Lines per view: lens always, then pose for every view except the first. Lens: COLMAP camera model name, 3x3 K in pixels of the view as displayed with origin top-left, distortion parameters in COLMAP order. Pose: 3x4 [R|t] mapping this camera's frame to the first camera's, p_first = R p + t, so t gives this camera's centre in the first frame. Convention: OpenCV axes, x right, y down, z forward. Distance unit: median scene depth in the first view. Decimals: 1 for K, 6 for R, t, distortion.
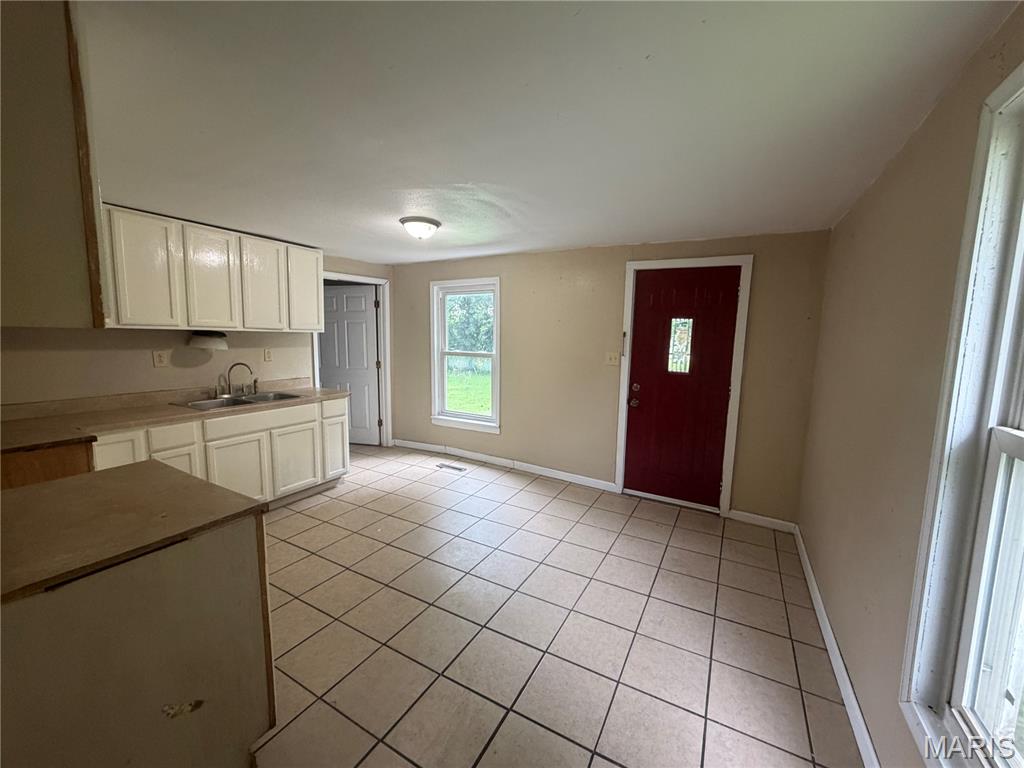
lens RADIAL K [[409.2, 0, 512.5], [0, 409.2, 384.4], [0, 0, 1]] dist [0.003324, -0.000883]
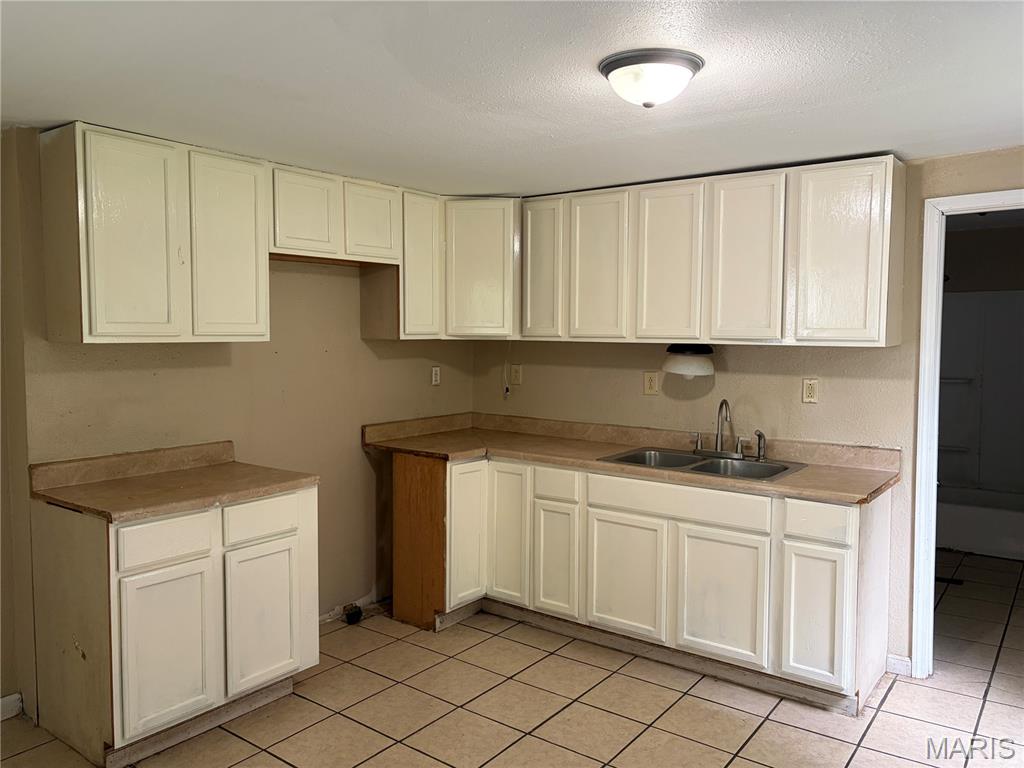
lens RADIAL K [[779.5, 0, 510.2], [0, 779.5, 380.6], [0, 0, 1]] dist [0.039179, -0.014986]
pose [[-0.129741, 0.045497, -0.990504, 0.461863], [-0.126225, 0.990062, 0.062010, -0.109784], [0.983481, 0.133071, -0.122709, 0.842867]]
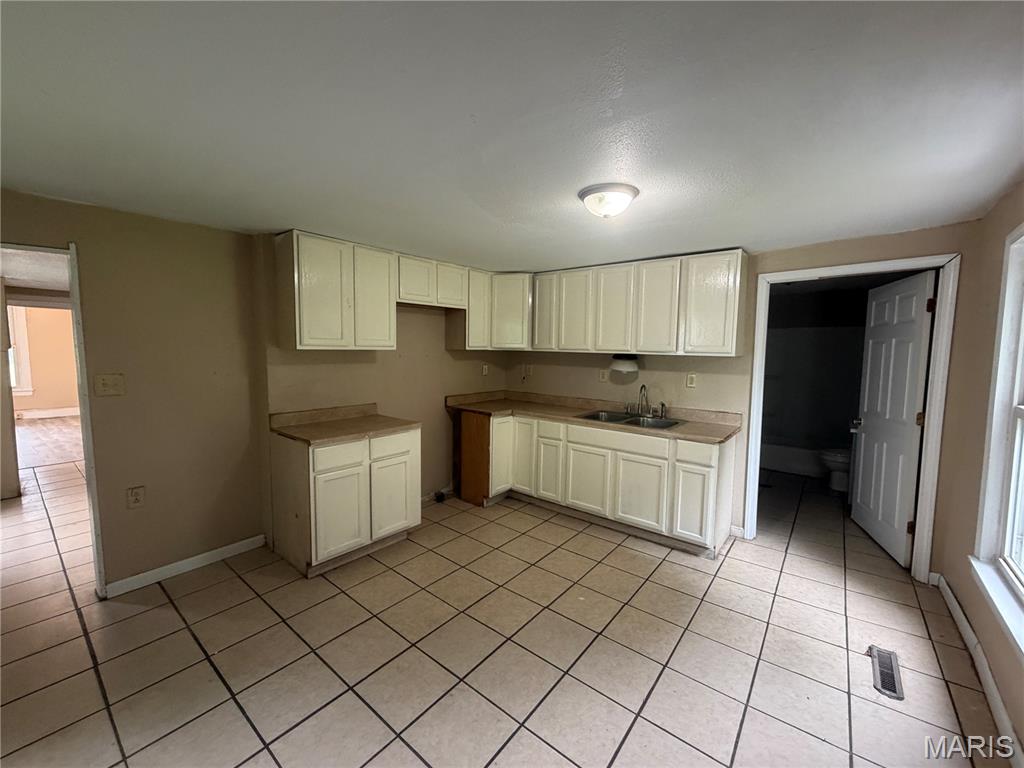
lens RADIAL K [[409.2, 0, 509.3], [0, 409.2, 380.8], [0, 0, 1]] dist [0.003324, -0.000883]
pose [[-0.169170, 0.060215, -0.983746, 0.420723], [-0.136455, 0.987088, 0.083885, -0.103921], [0.976095, 0.148428, -0.158769, 0.837361]]
